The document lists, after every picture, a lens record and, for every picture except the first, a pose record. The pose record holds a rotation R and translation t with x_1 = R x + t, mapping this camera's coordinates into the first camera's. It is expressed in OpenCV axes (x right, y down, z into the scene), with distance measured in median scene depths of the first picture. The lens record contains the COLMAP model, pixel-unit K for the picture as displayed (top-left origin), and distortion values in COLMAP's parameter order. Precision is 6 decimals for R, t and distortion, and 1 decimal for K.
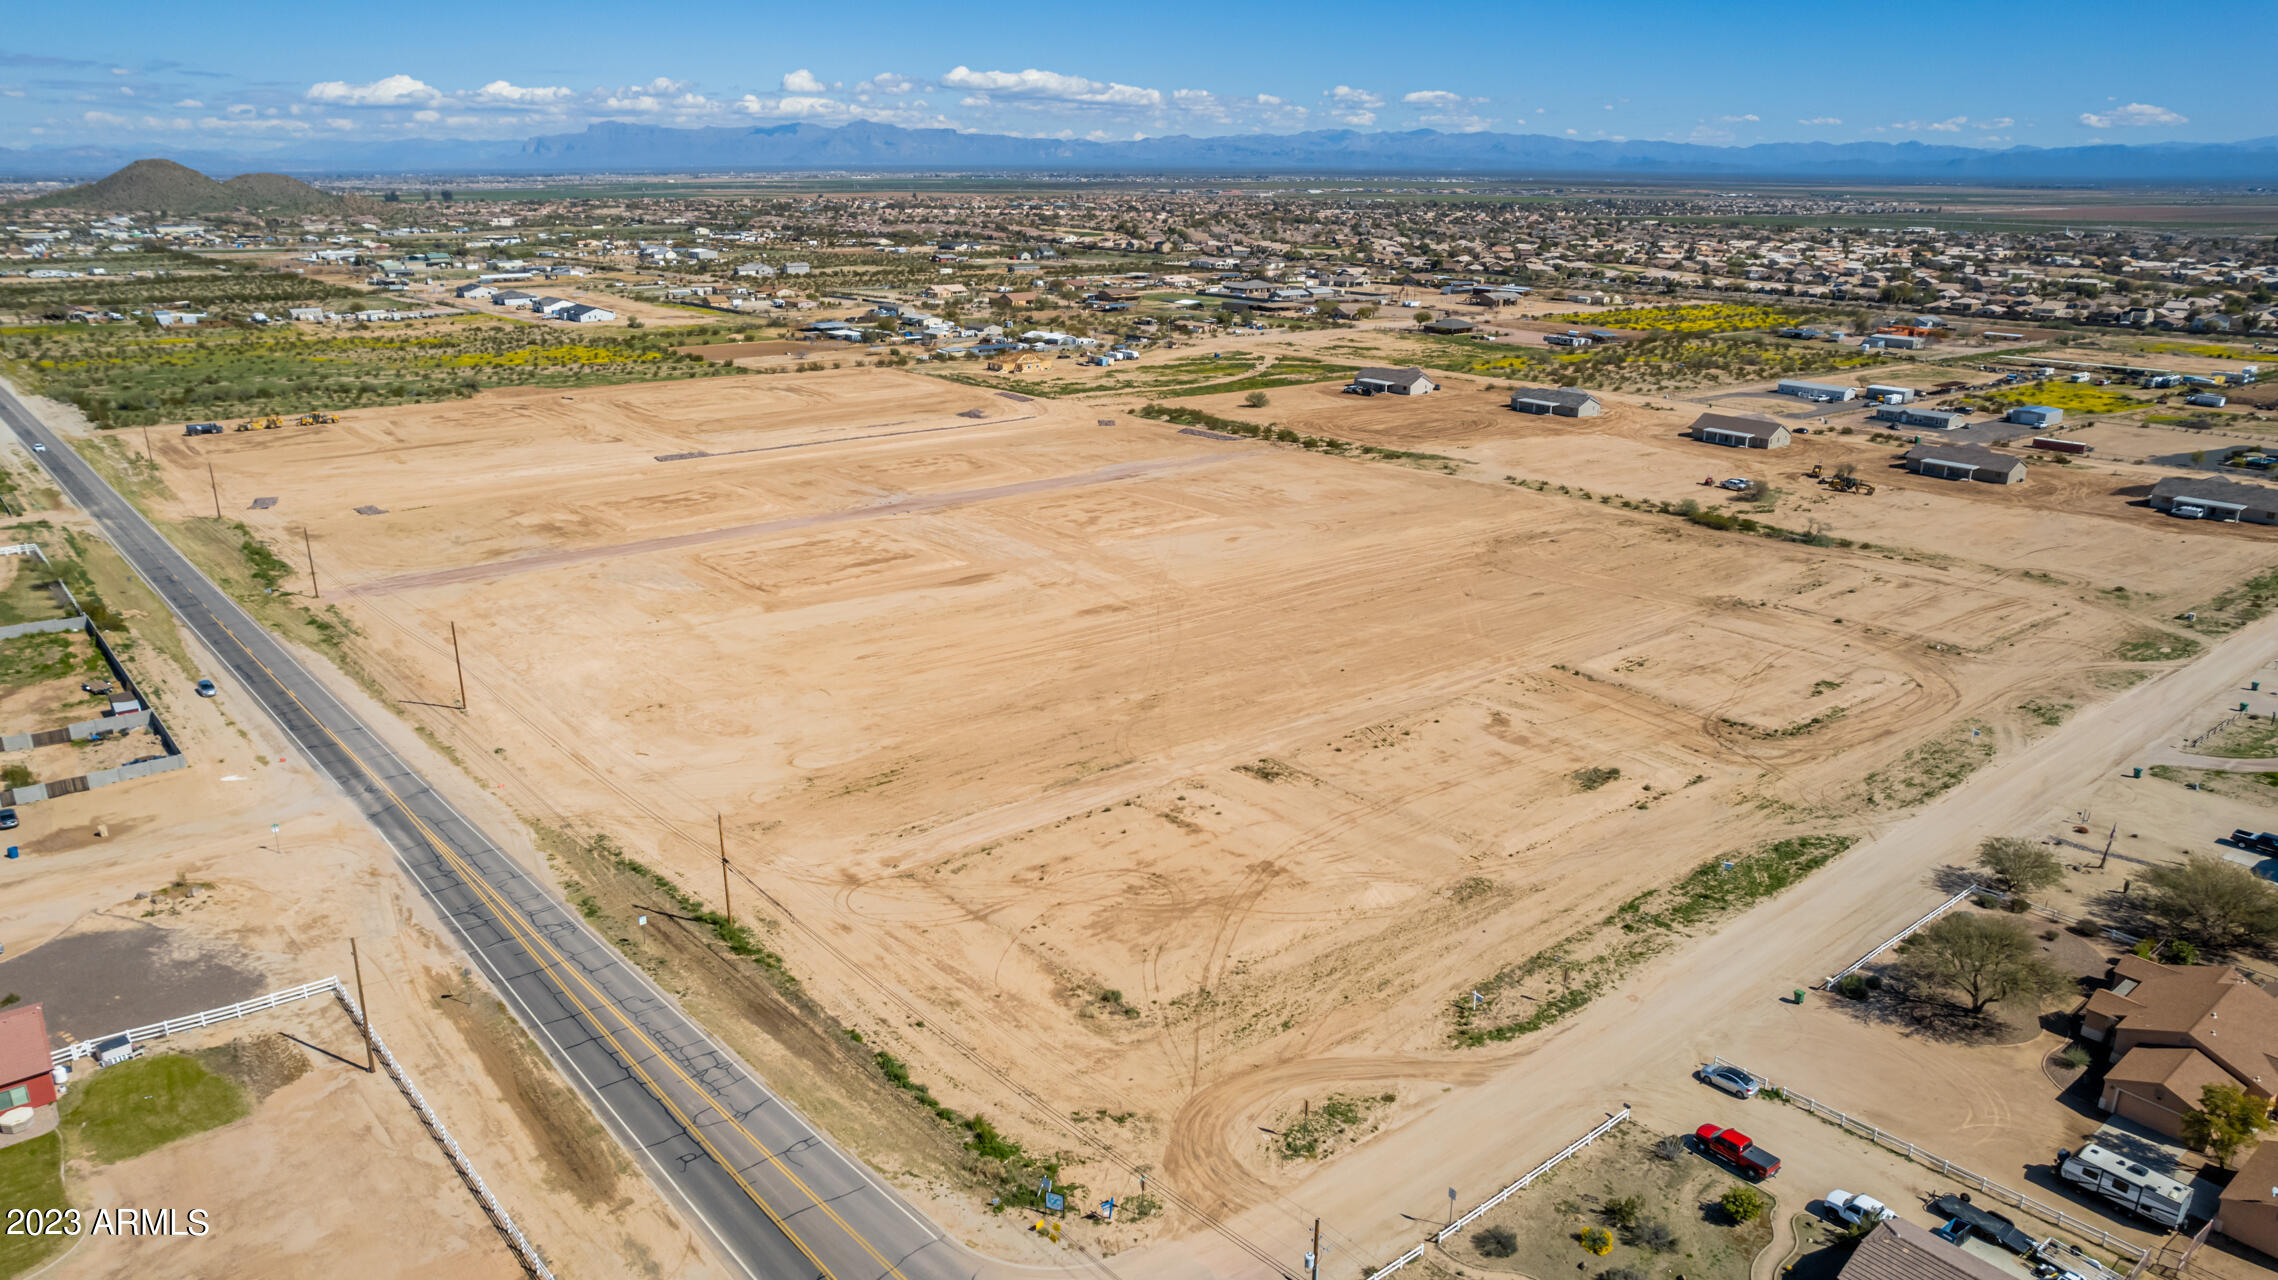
lens RADIAL K [[1497.7, 0, 1139.0], [0, 1497.7, 640.0], [0, 0, 1]] dist [-0.089499, 0.085625]
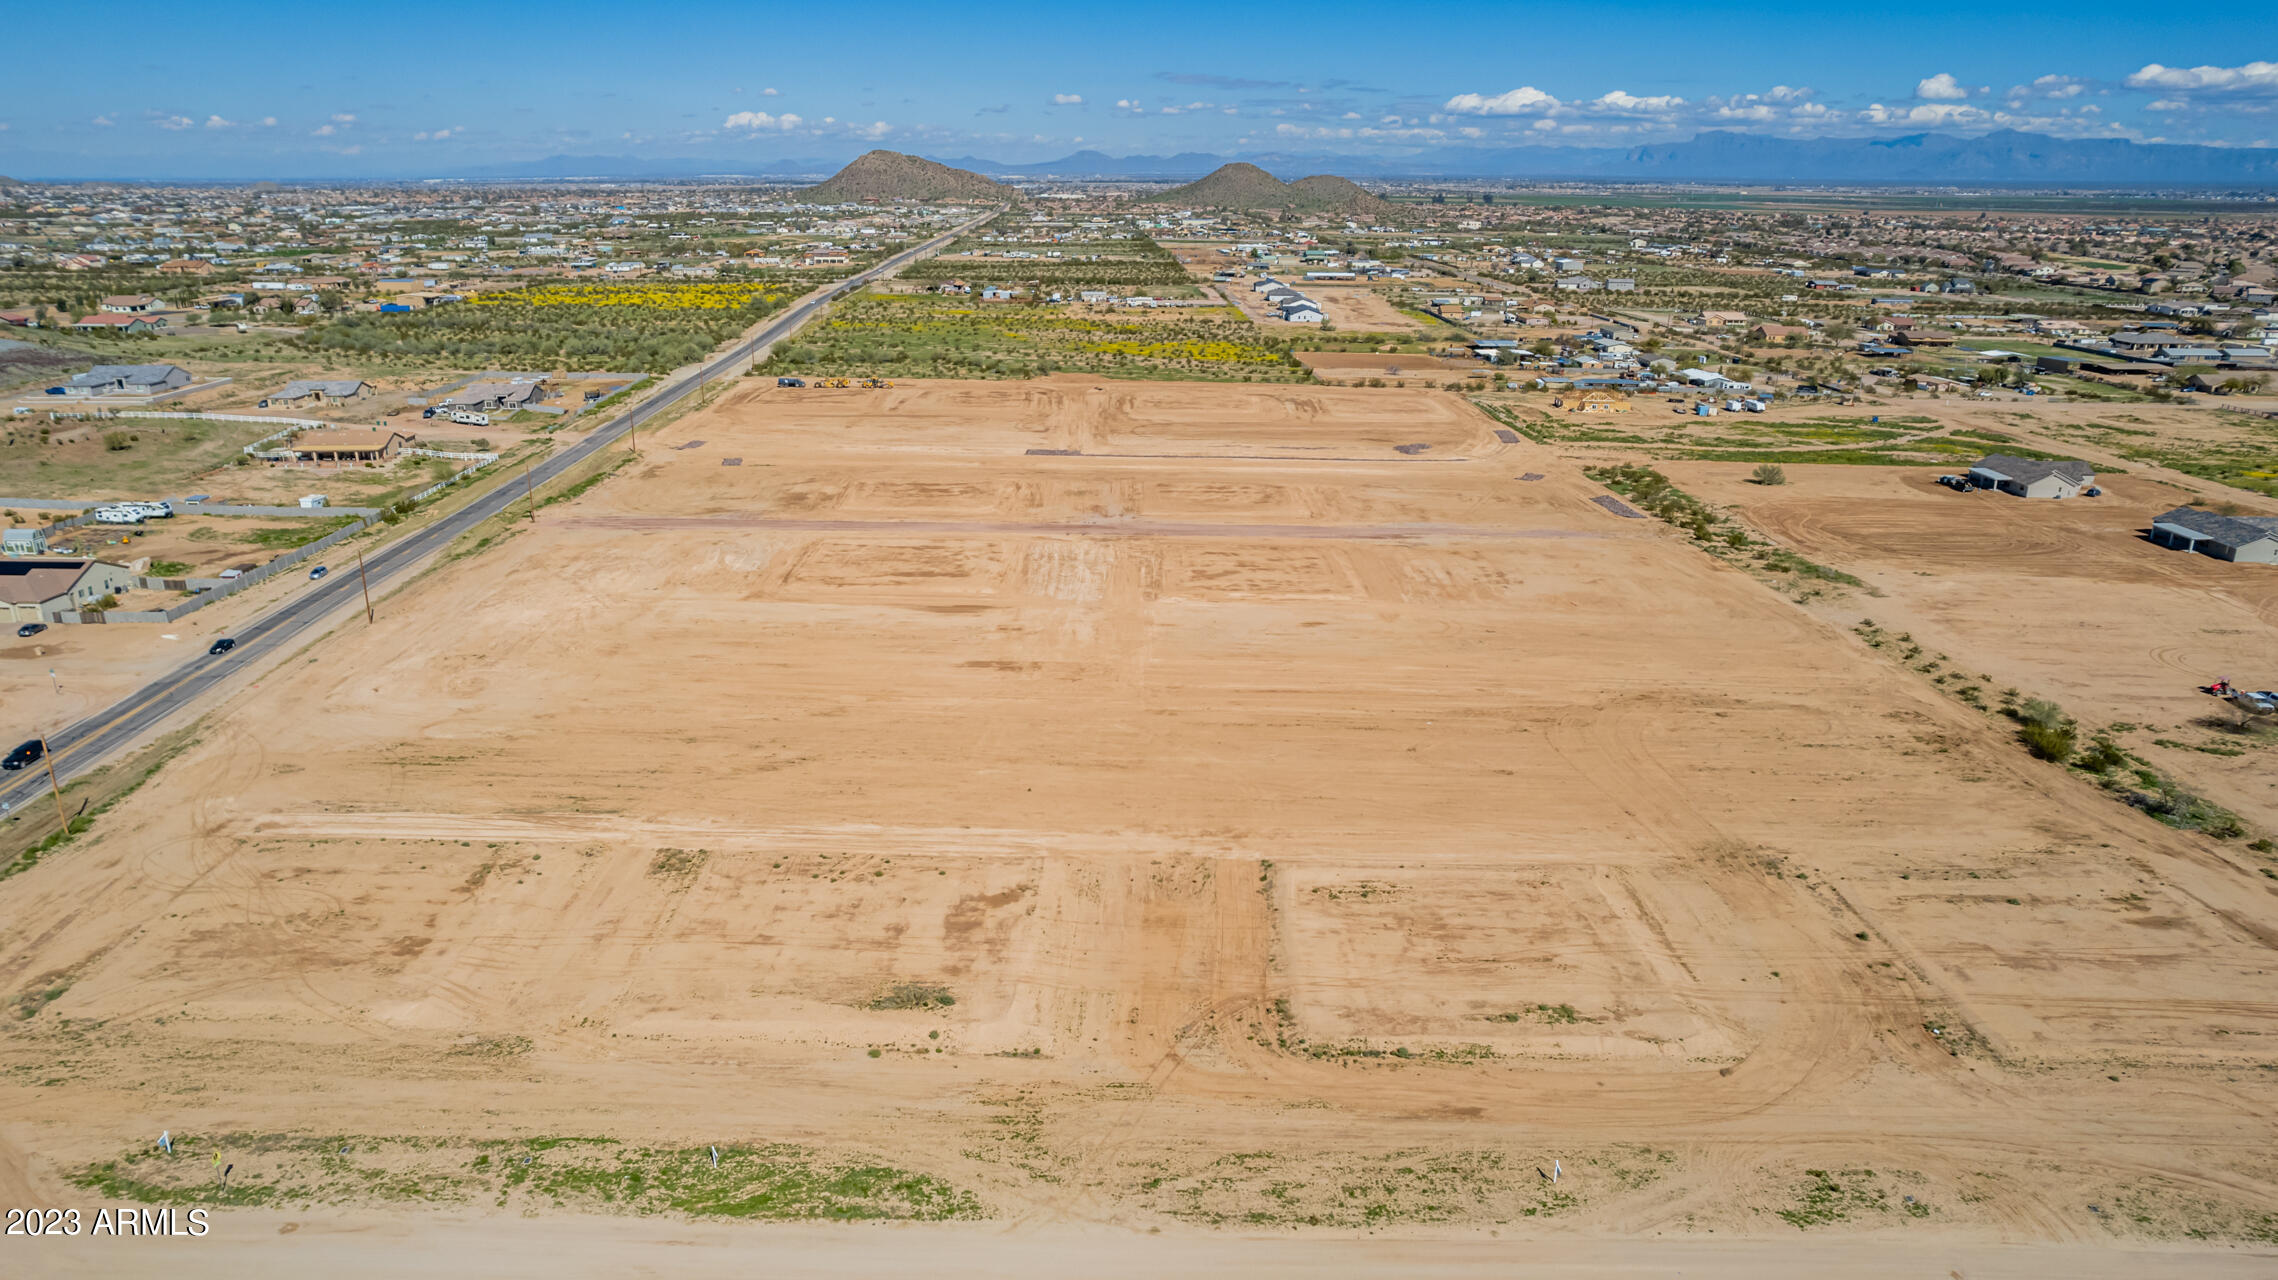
lens RADIAL K [[1497.7, 0, 1139.0], [0, 1497.7, 640.0], [0, 0, 1]] dist [-0.089499, 0.085625]
pose [[0.765988, 0.194055, -0.612866, 0.641320], [-0.197571, 0.978273, 0.062823, -0.118373], [0.611742, 0.072963, 0.787685, 0.374718]]
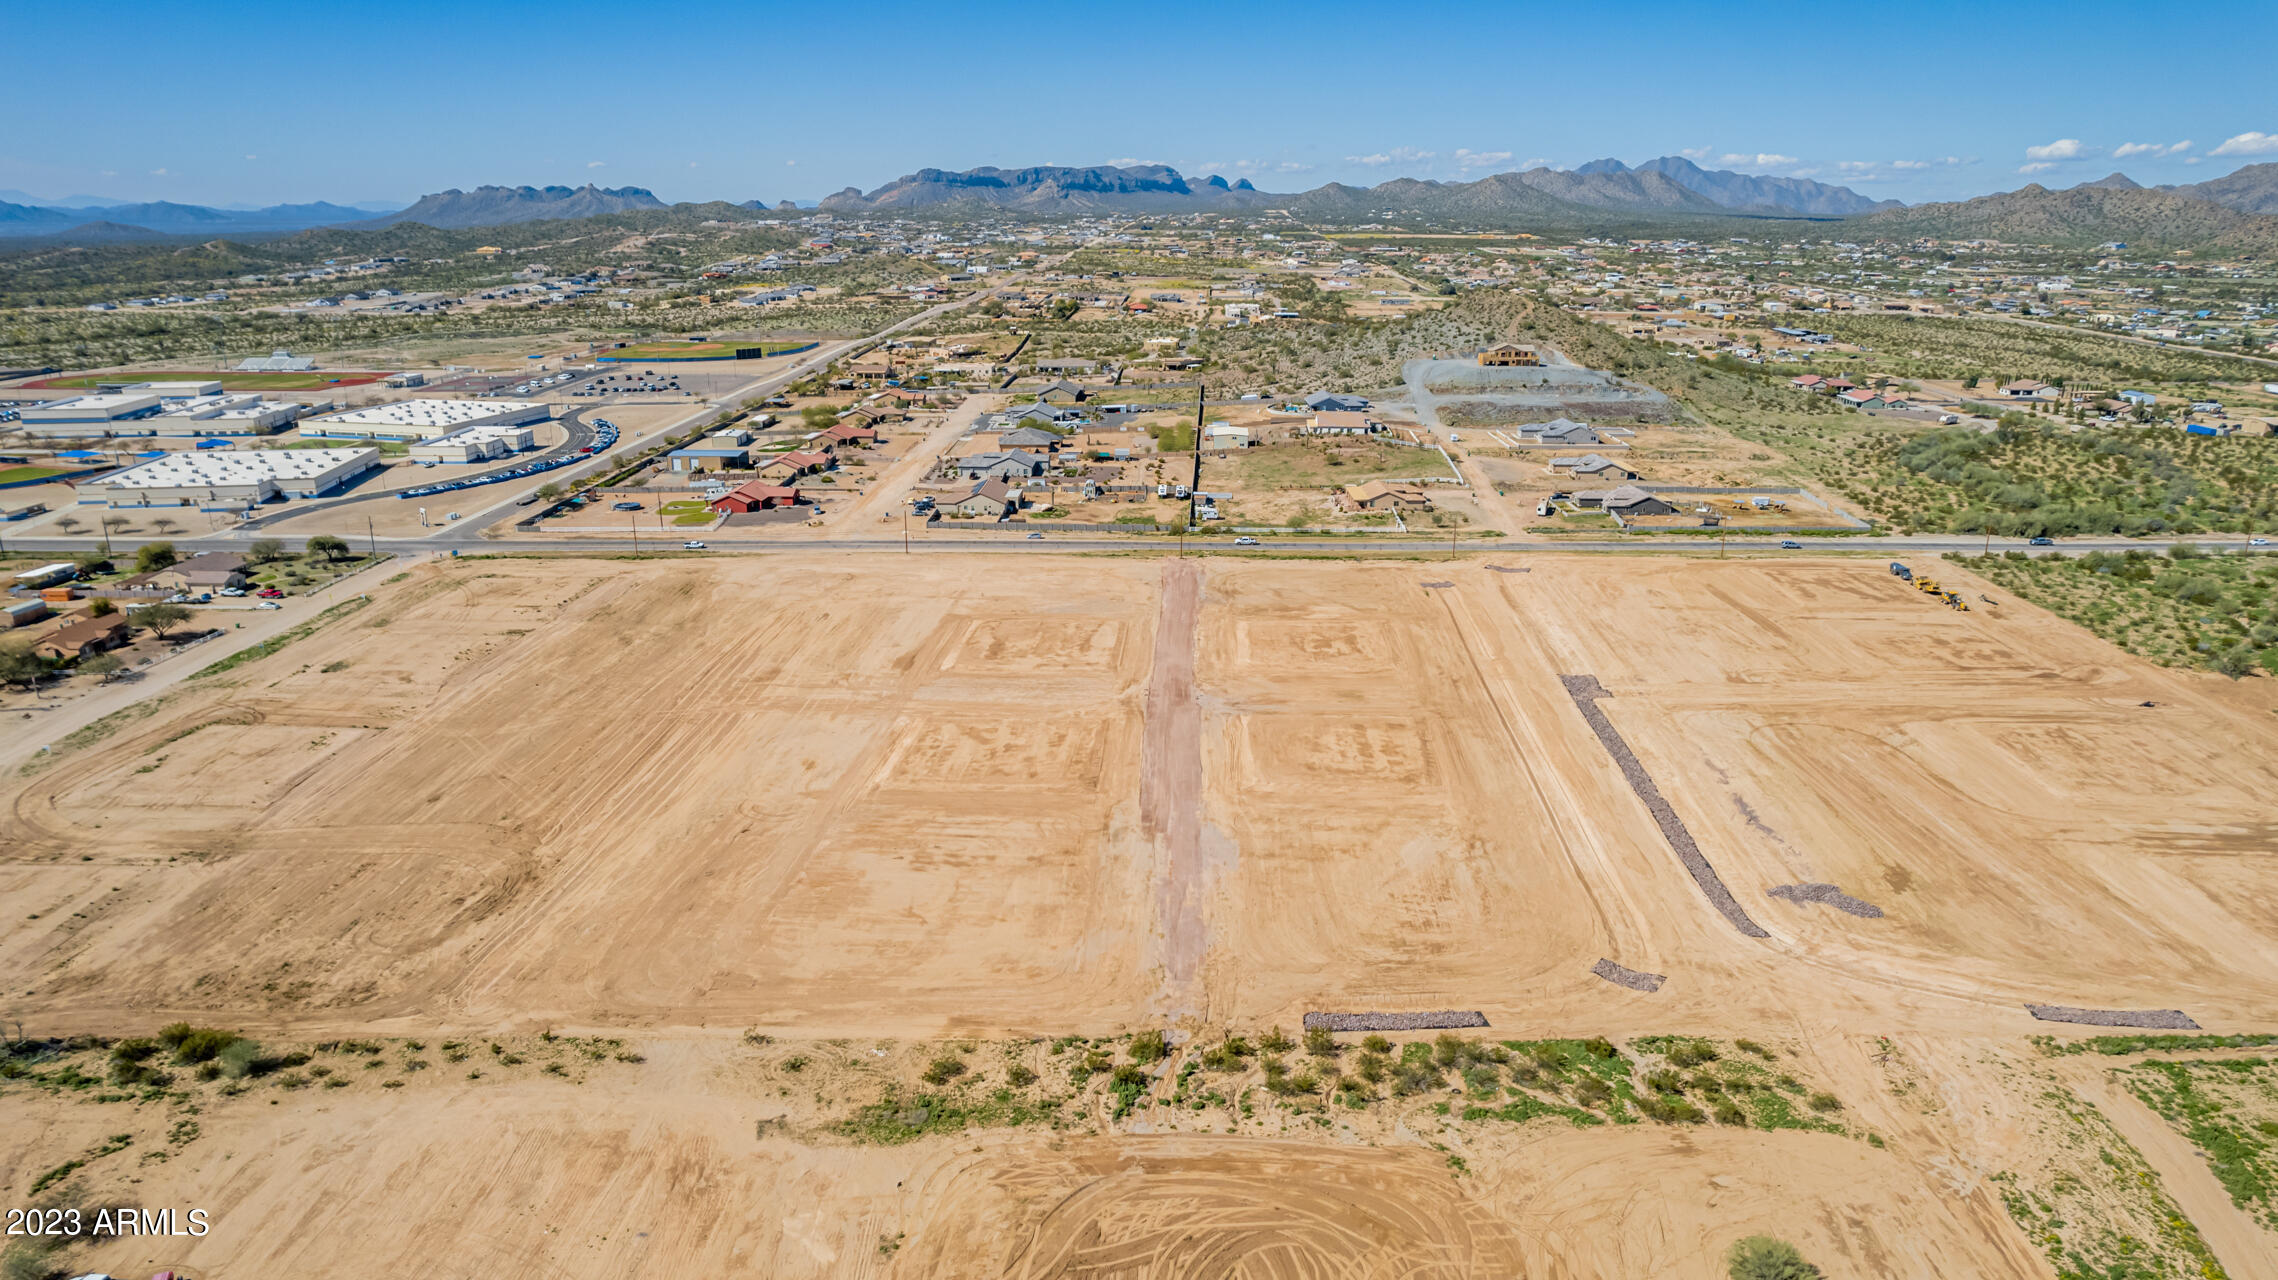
lens RADIAL K [[1512.0, 0, 1109.3], [0, 1512.0, 640.3], [0, 0, 1]] dist [-0.093790, 0.089532]
pose [[-0.689004, 0.199418, -0.696782, 0.702452], [-0.225485, 0.854706, 0.467584, -0.754820], [0.688789, 0.479281, -0.543930, 2.023689]]
